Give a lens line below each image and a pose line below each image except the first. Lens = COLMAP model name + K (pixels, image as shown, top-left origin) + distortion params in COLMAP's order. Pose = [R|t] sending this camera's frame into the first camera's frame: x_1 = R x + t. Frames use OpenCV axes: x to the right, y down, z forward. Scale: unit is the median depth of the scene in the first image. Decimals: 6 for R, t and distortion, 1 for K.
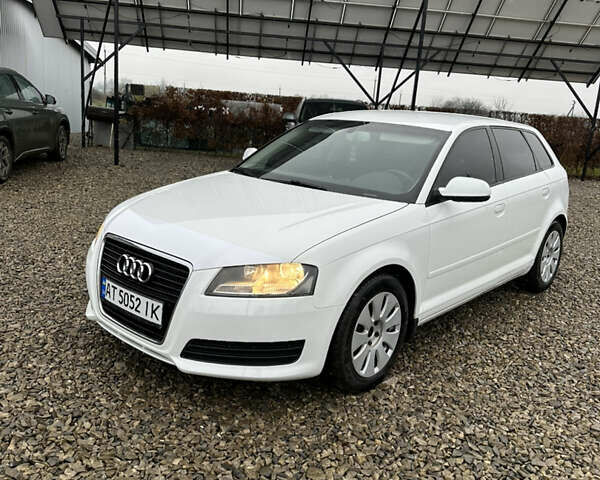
lens RADIAL K [[565.8, 0, 307.8], [0, 565.8, 238.5], [0, 0, 1]] dist [0.155222, -0.288920]
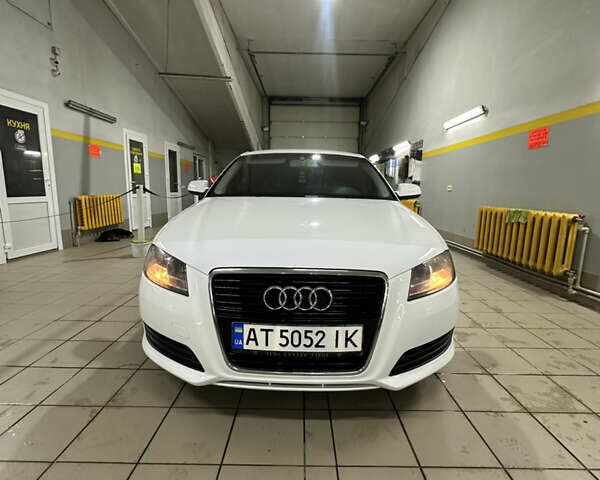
lens RADIAL K [[318.8, 0, 300.4], [0, 318.8, 241.4], [0, 0, 1]] dist [-0.005974, -0.000422]
pose [[0.761786, -0.164758, 0.626528, -0.545755], [0.182617, 0.982513, 0.036329, -0.042423], [-0.621557, 0.086740, 0.778552, 0.601804]]
